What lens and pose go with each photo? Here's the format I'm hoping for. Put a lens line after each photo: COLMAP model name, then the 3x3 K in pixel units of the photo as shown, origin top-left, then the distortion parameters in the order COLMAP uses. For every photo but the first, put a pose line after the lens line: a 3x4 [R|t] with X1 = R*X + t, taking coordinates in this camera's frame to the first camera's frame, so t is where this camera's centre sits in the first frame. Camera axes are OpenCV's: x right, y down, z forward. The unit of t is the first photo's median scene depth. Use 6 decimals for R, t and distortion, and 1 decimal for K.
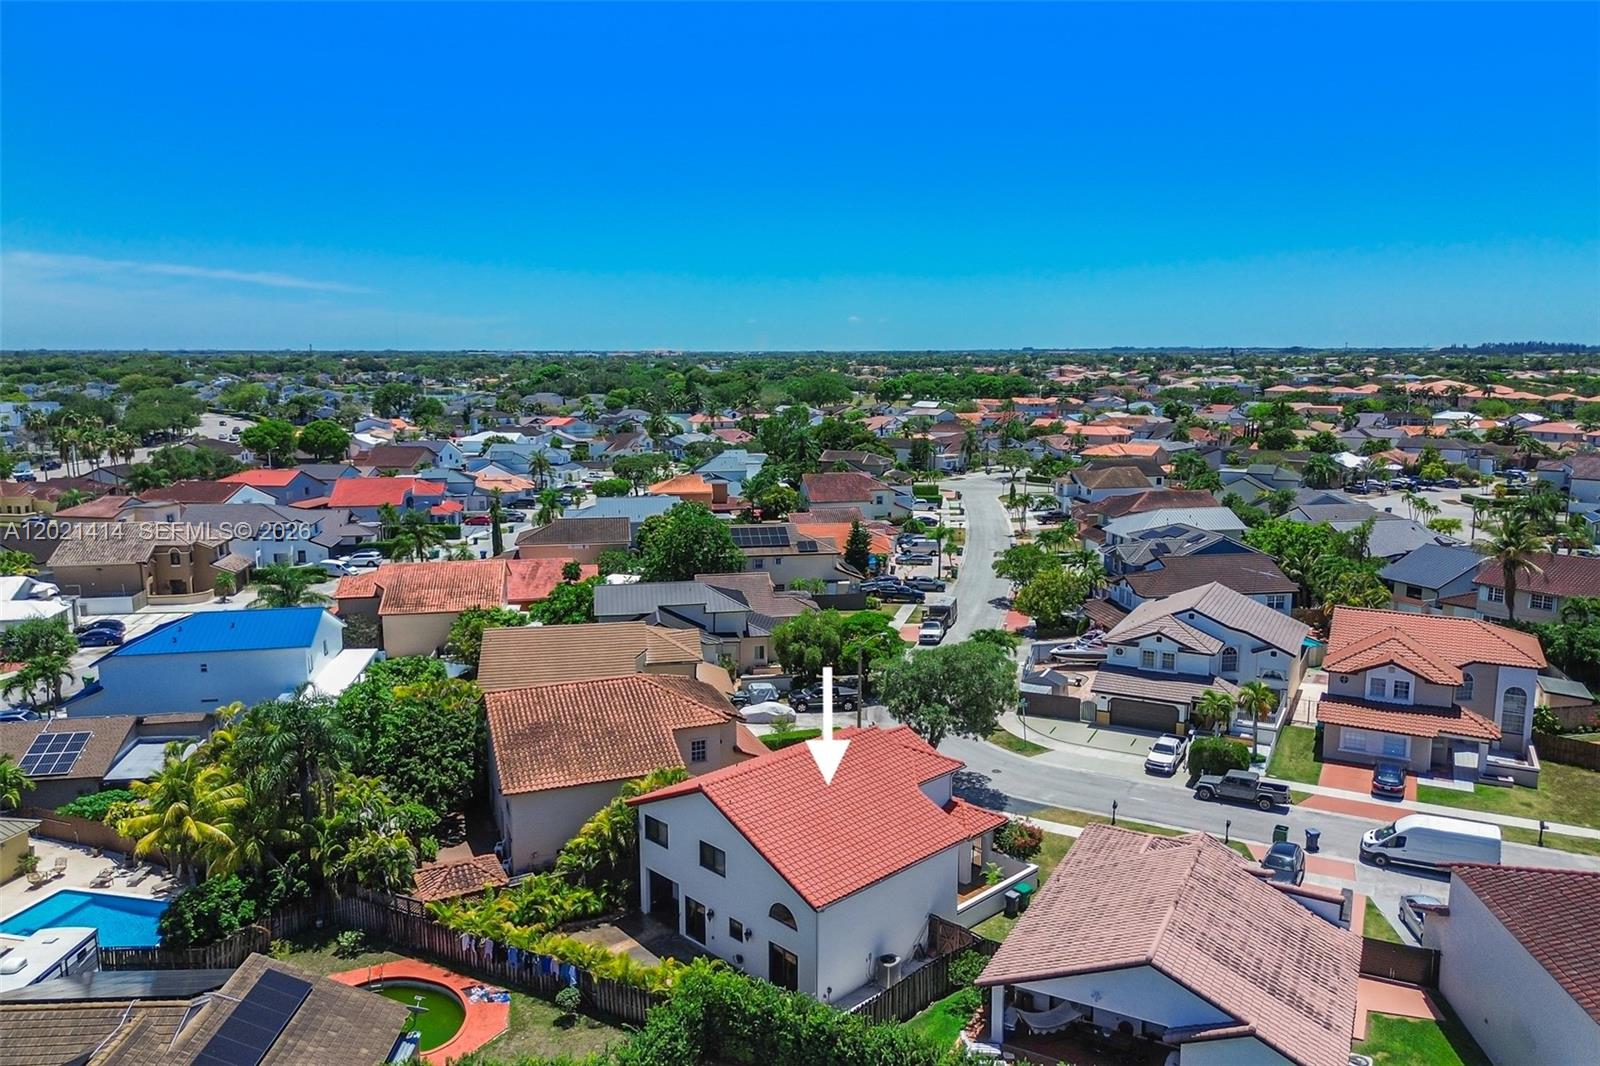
lens RADIAL K [[1131.8, 0, 800.0], [0, 1131.8, 533.0], [0, 0, 1]] dist [0.072908, -0.094262]
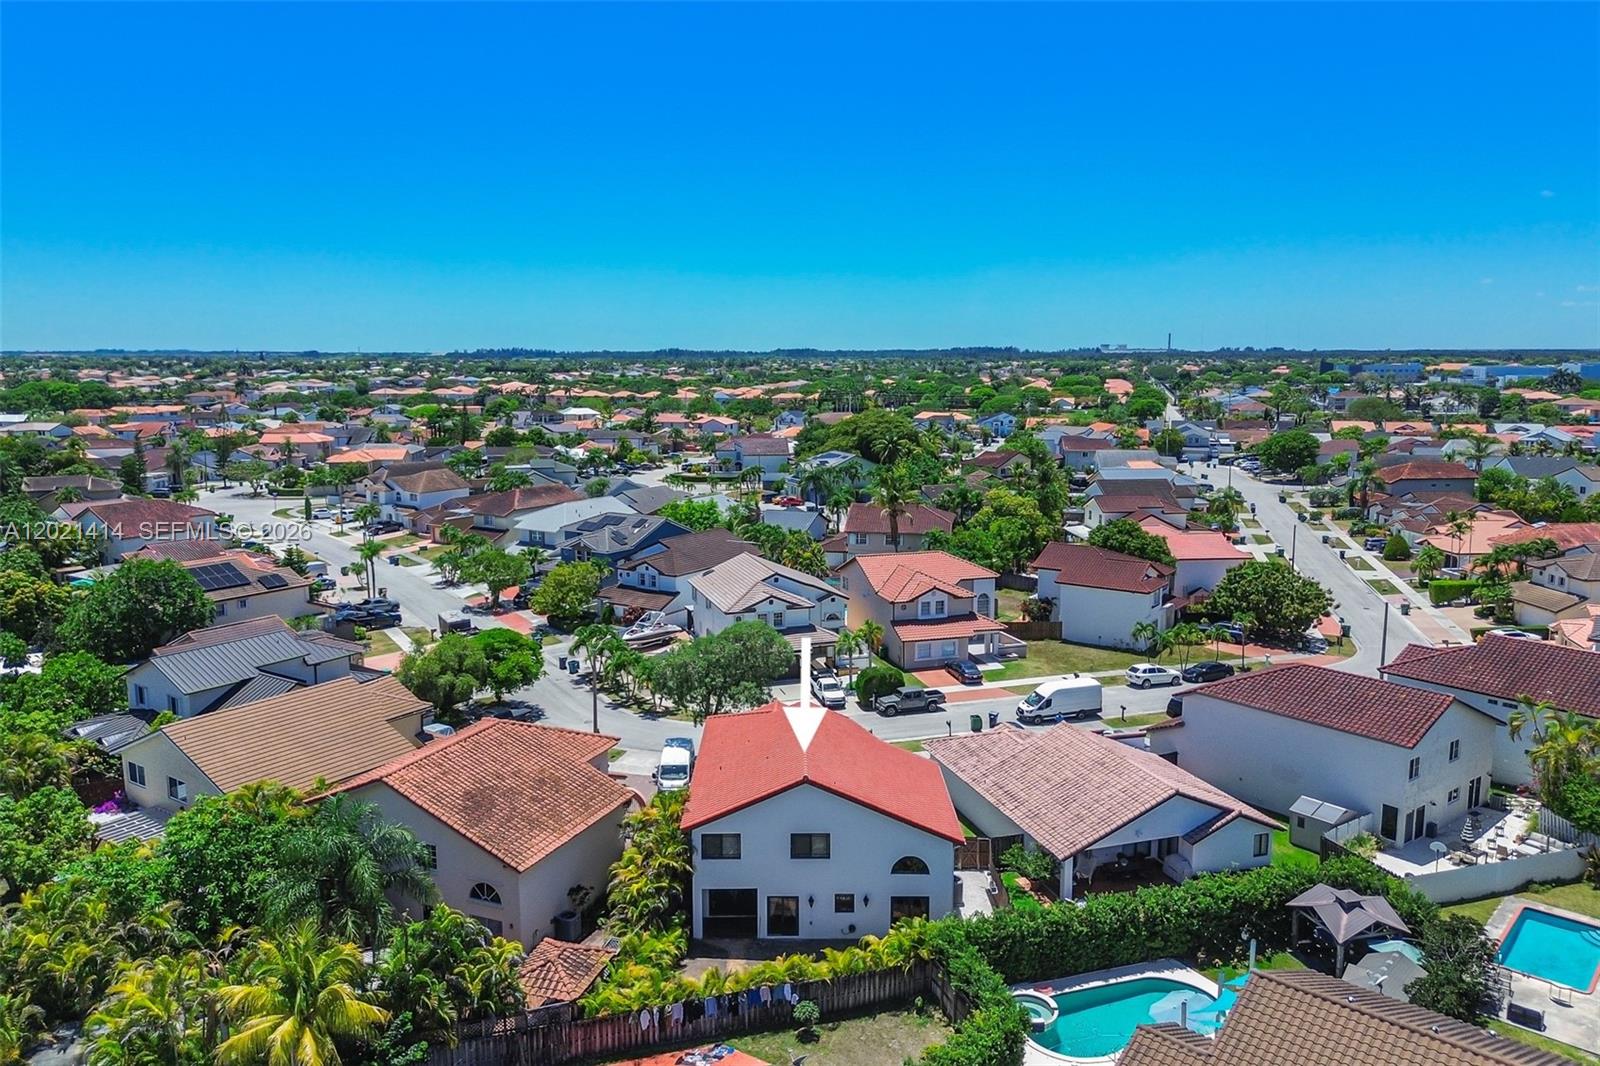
lens RADIAL K [[1131.8, 0, 800.0], [0, 1131.8, 533.0], [0, 0, 1]] dist [0.072908, -0.094262]
pose [[0.702670, -0.114011, 0.702322, -0.514995], [0.116090, 0.992222, 0.044924, -0.027547], [-0.701981, 0.049966, 0.710440, 0.175401]]
